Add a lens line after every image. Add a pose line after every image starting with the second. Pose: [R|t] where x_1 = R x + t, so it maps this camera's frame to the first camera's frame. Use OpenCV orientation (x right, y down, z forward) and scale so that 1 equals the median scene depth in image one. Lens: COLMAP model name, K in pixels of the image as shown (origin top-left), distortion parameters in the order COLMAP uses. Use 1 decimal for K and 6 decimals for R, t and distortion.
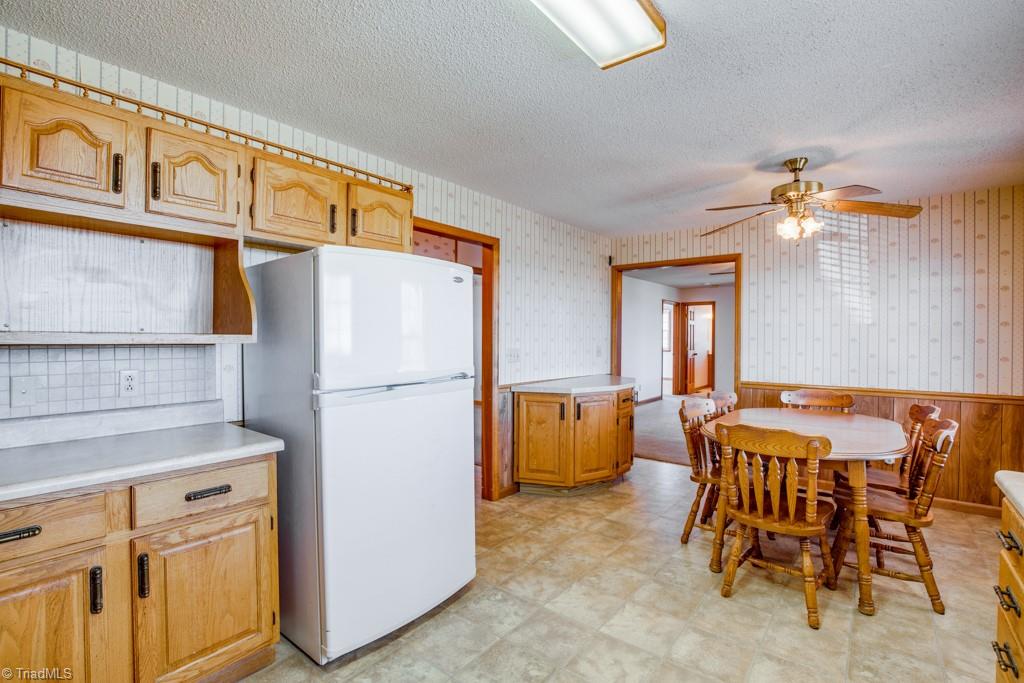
lens RADIAL K [[471.7, 0, 515.9], [0, 471.7, 339.5], [0, 0, 1]] dist [-0.018070, 0.000449]
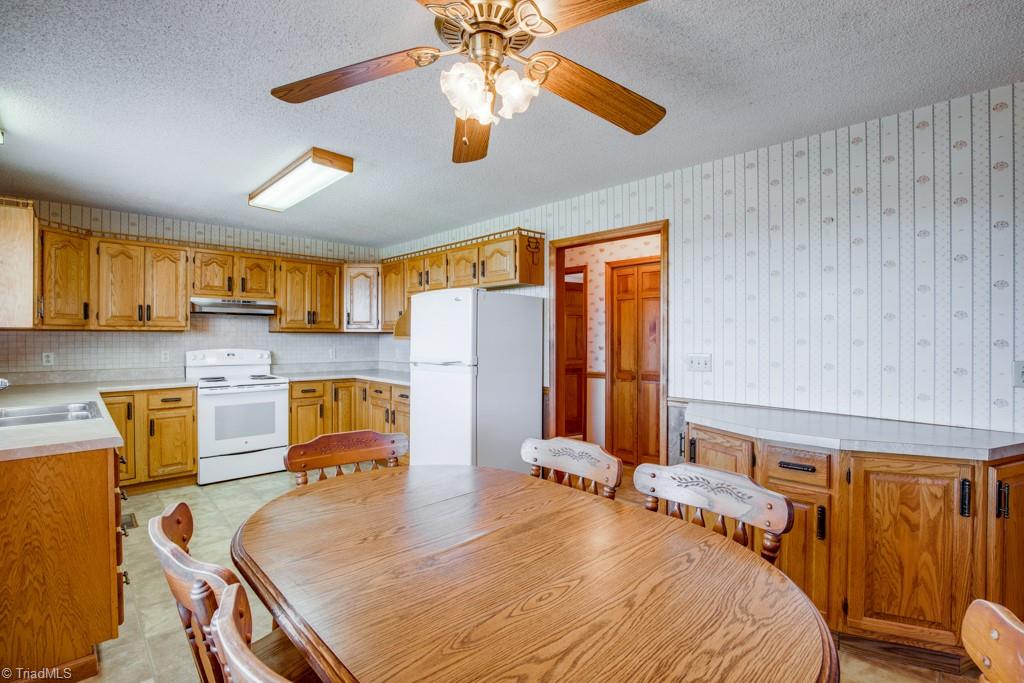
lens RADIAL K [[471.7, 0, 515.9], [0, 471.7, 339.5], [0, 0, 1]] dist [-0.018070, 0.000449]
pose [[-0.119696, 0.004689, -0.992800, 1.207203], [-0.005026, 0.999973, 0.005329, -0.007347], [0.992798, 0.005628, -0.119669, 1.224361]]
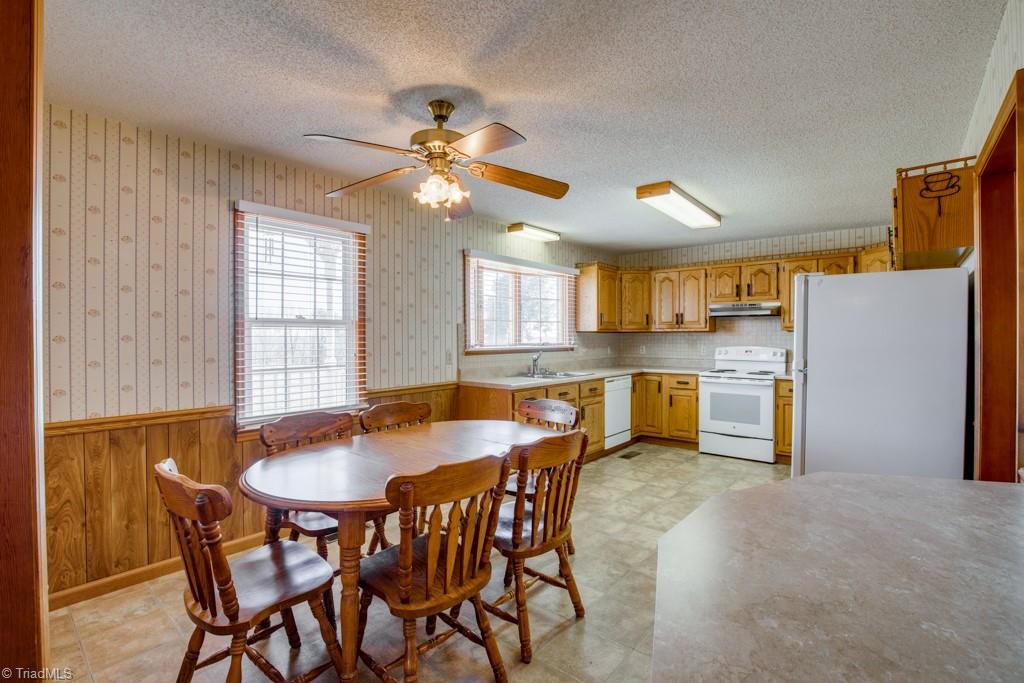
lens RADIAL K [[471.7, 0, 515.9], [0, 471.7, 339.5], [0, 0, 1]] dist [-0.018070, 0.000449]
pose [[-0.999842, 0.000513, 0.017783, 0.525975], [0.000684, 0.999953, 0.009651, -0.007690], [-0.017778, 0.009662, -0.999795, 2.021252]]
